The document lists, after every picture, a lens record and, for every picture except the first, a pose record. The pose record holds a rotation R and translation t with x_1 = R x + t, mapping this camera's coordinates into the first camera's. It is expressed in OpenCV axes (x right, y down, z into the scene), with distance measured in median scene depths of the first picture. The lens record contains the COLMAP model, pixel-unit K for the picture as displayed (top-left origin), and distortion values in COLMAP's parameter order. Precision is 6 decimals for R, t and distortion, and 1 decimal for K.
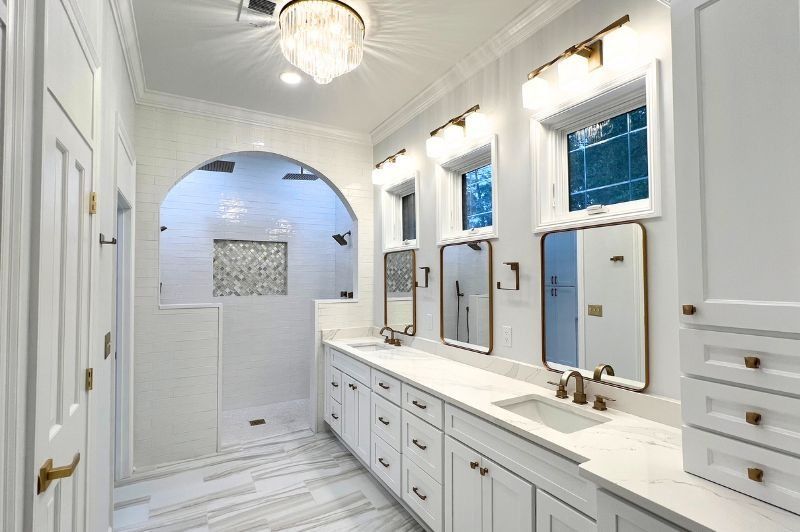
lens RADIAL K [[386.1, 0, 401.3], [0, 386.1, 265.4], [0, 0, 1]] dist [0.001068, -0.000117]
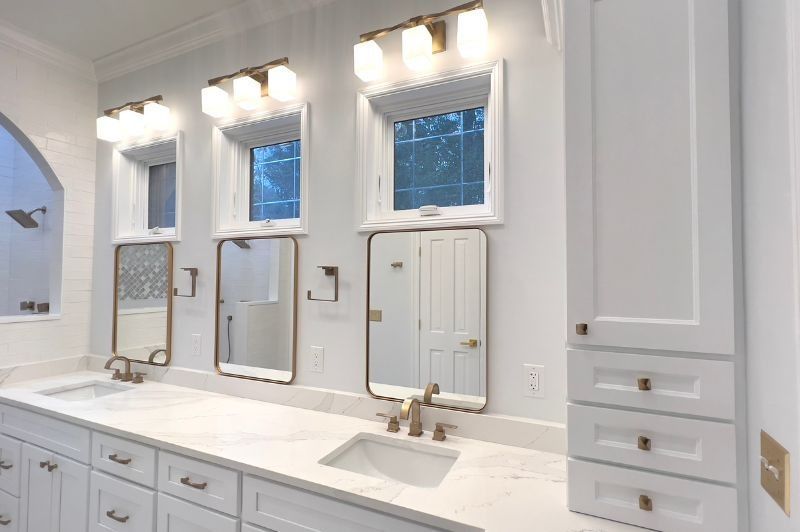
lens RADIAL K [[386.1, 0, 400.1], [0, 386.1, 267.5], [0, 0, 1]] dist [0.001068, -0.000117]
pose [[0.807804, 0.029480, 0.588713, -0.049197], [-0.030694, 0.999497, -0.007933, -0.002437], [-0.588651, -0.011662, 0.808303, 0.213077]]
